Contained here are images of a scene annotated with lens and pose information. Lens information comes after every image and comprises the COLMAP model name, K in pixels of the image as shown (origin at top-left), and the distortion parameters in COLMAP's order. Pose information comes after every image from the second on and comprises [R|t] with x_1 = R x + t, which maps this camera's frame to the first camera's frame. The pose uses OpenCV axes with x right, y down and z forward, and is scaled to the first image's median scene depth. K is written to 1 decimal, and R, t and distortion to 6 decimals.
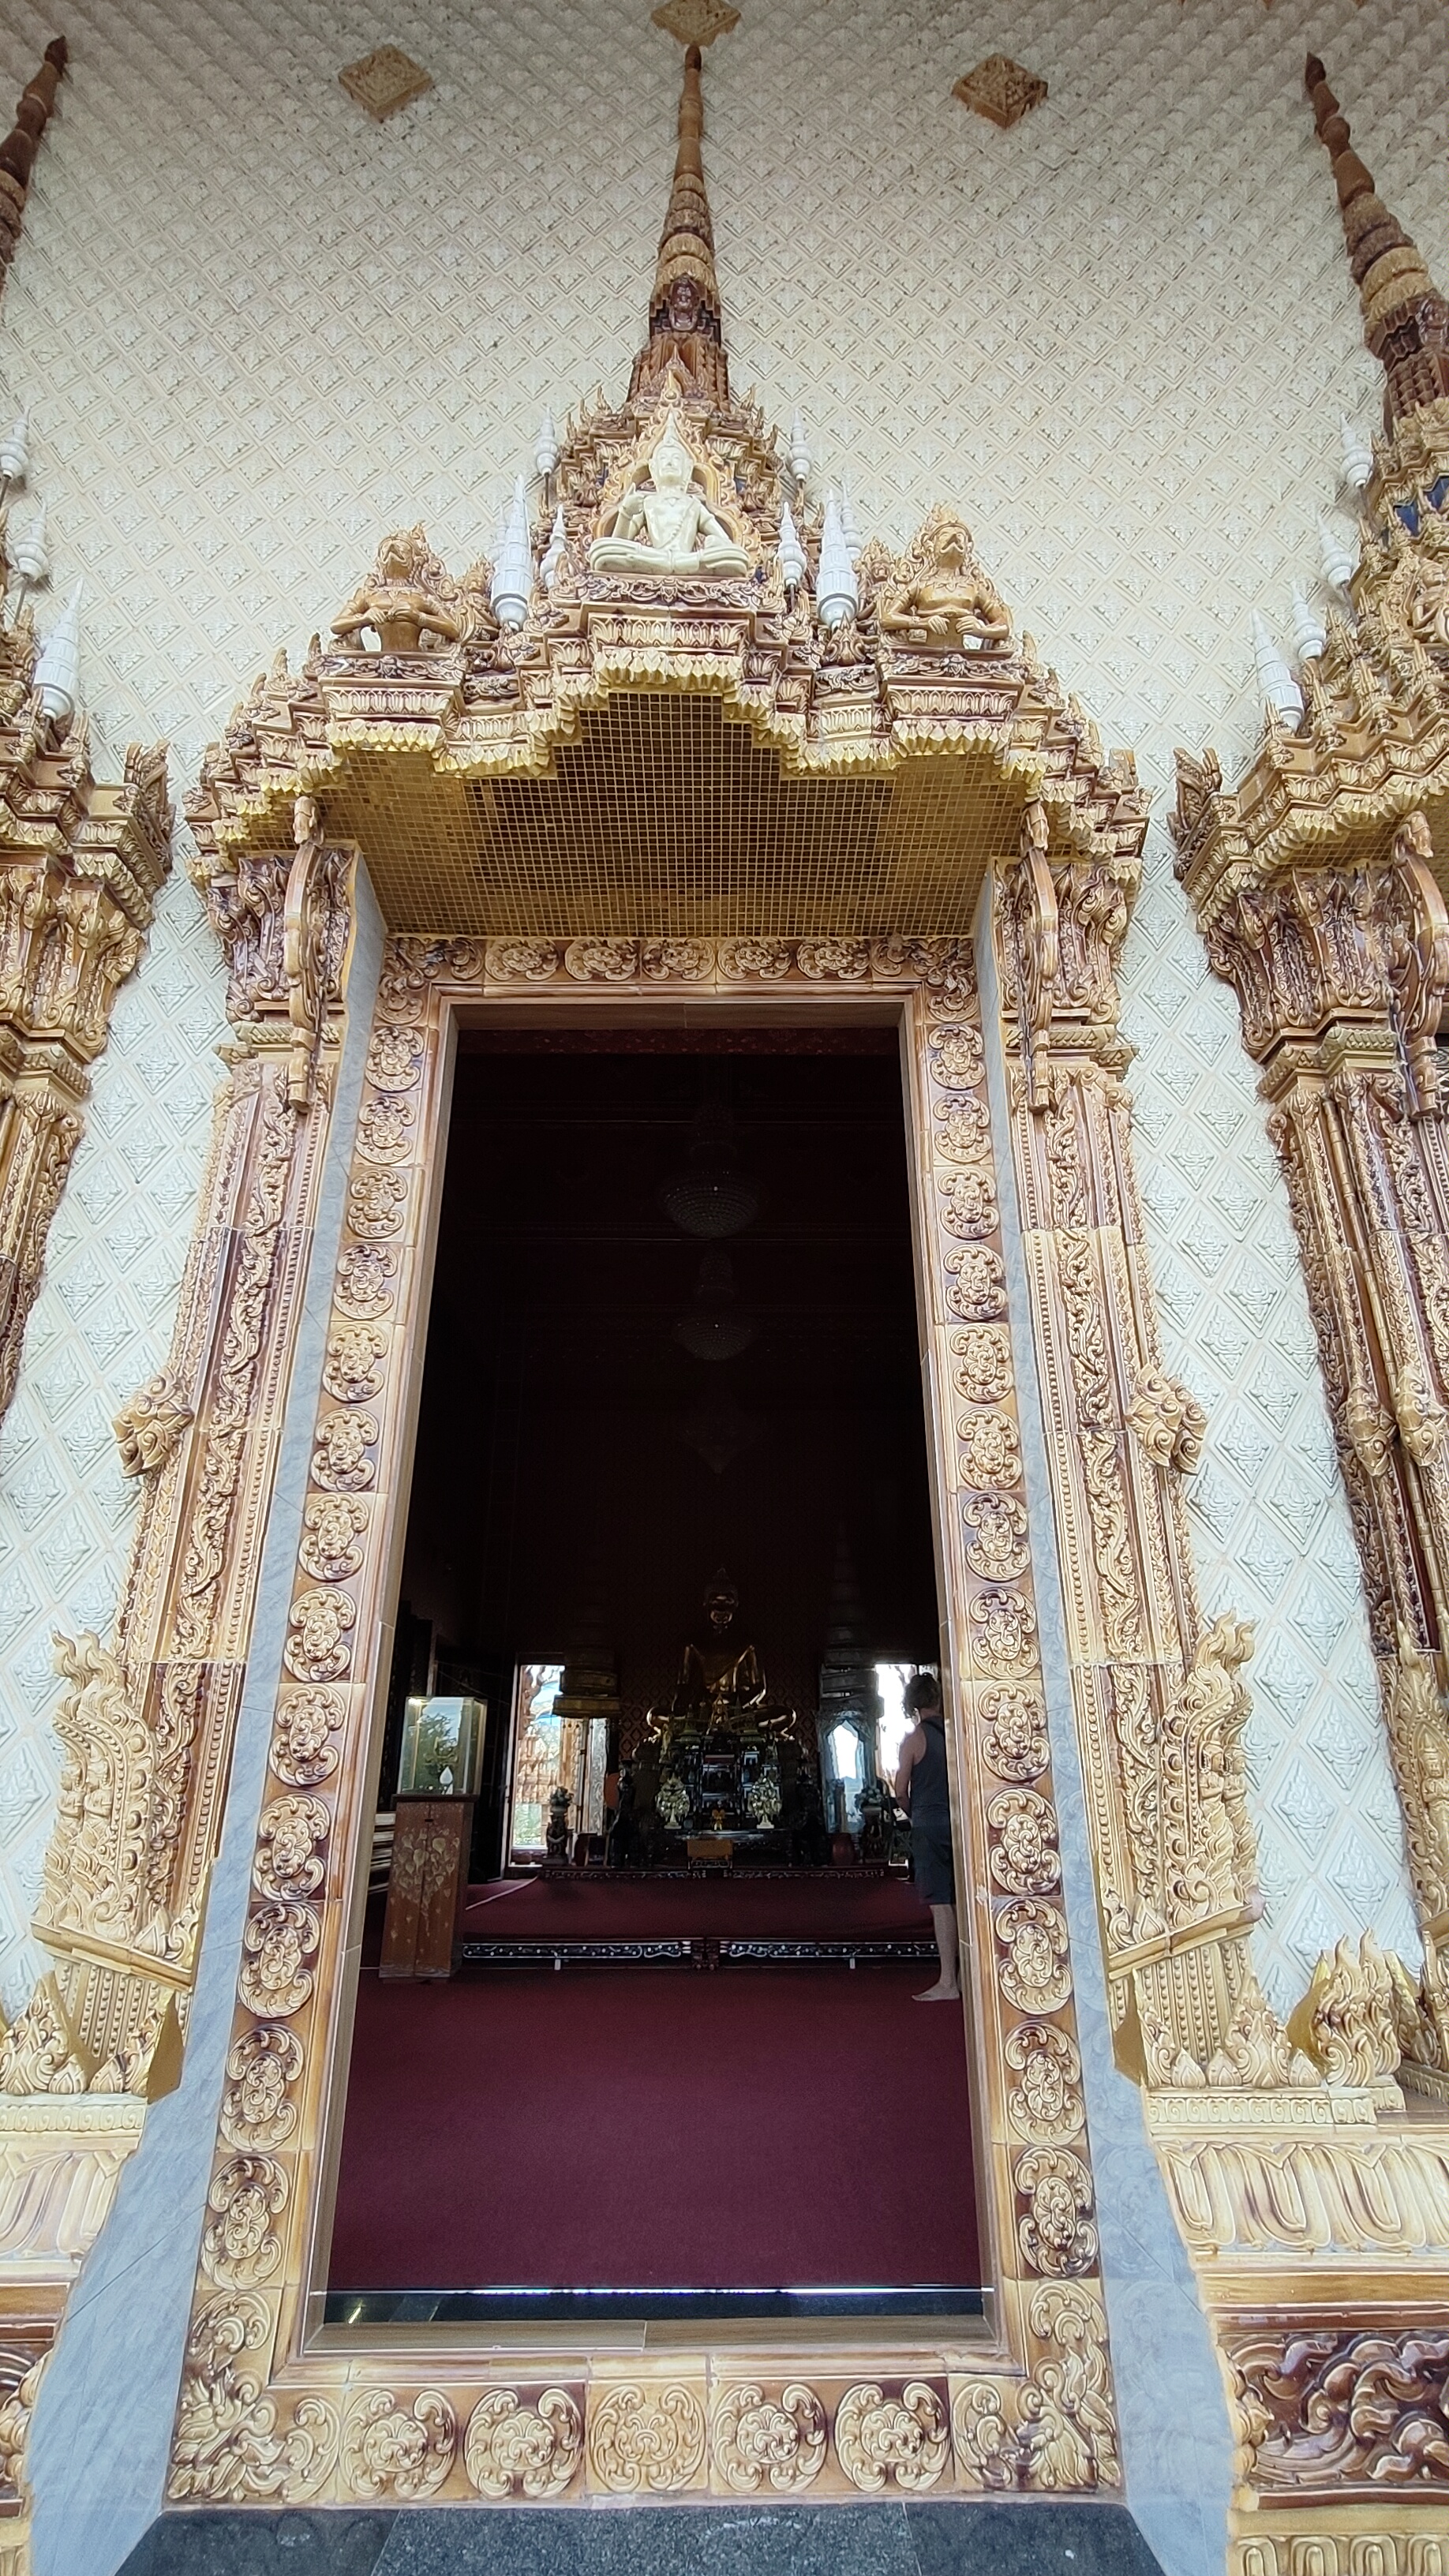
lens RADIAL K [[1192.3, 0, 729.3], [0, 1192.3, 1293.9], [0, 0, 1]] dist [0.002716, 0.000243]
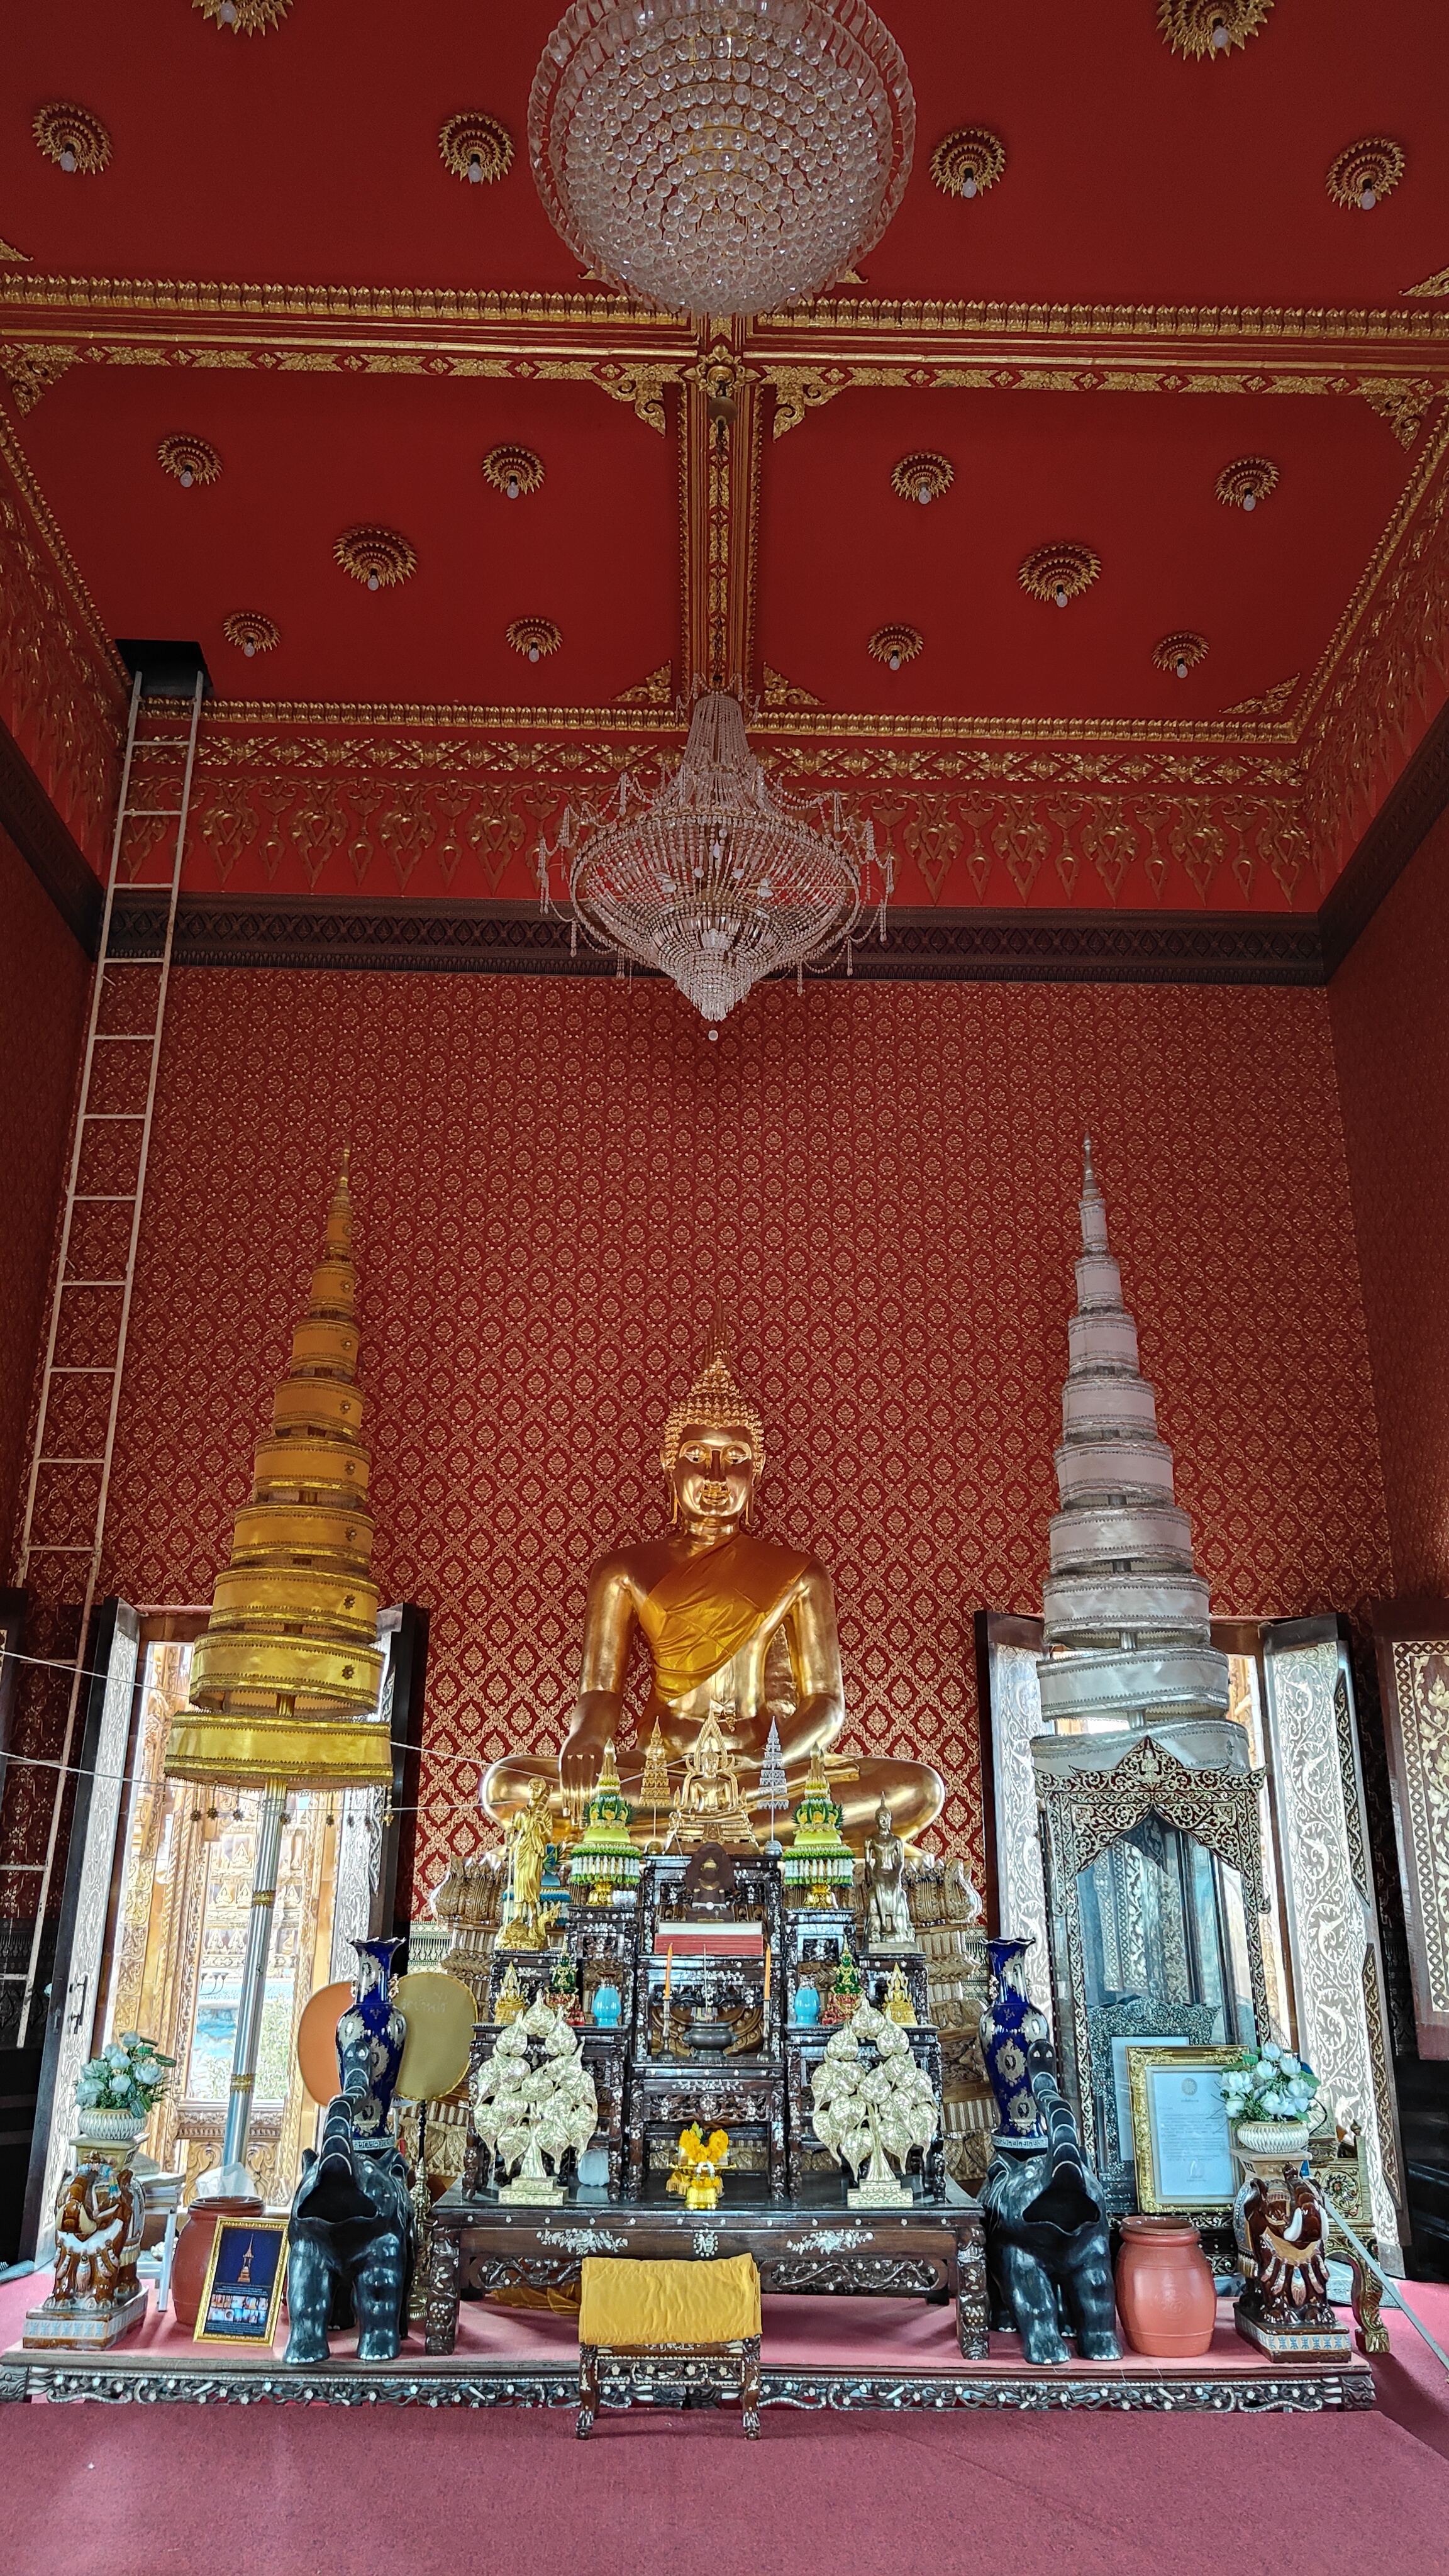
lens RADIAL K [[1775.0, 0, 724.9], [0, 1775.0, 1283.3], [0, 0, 1]] dist [-0.007083, -0.000548]
pose [[0.999943, 0.010232, 0.003153, -0.007332], [-0.010413, 0.997888, 0.064119, 0.210053], [-0.002490, -0.064148, 0.997937, 0.595059]]
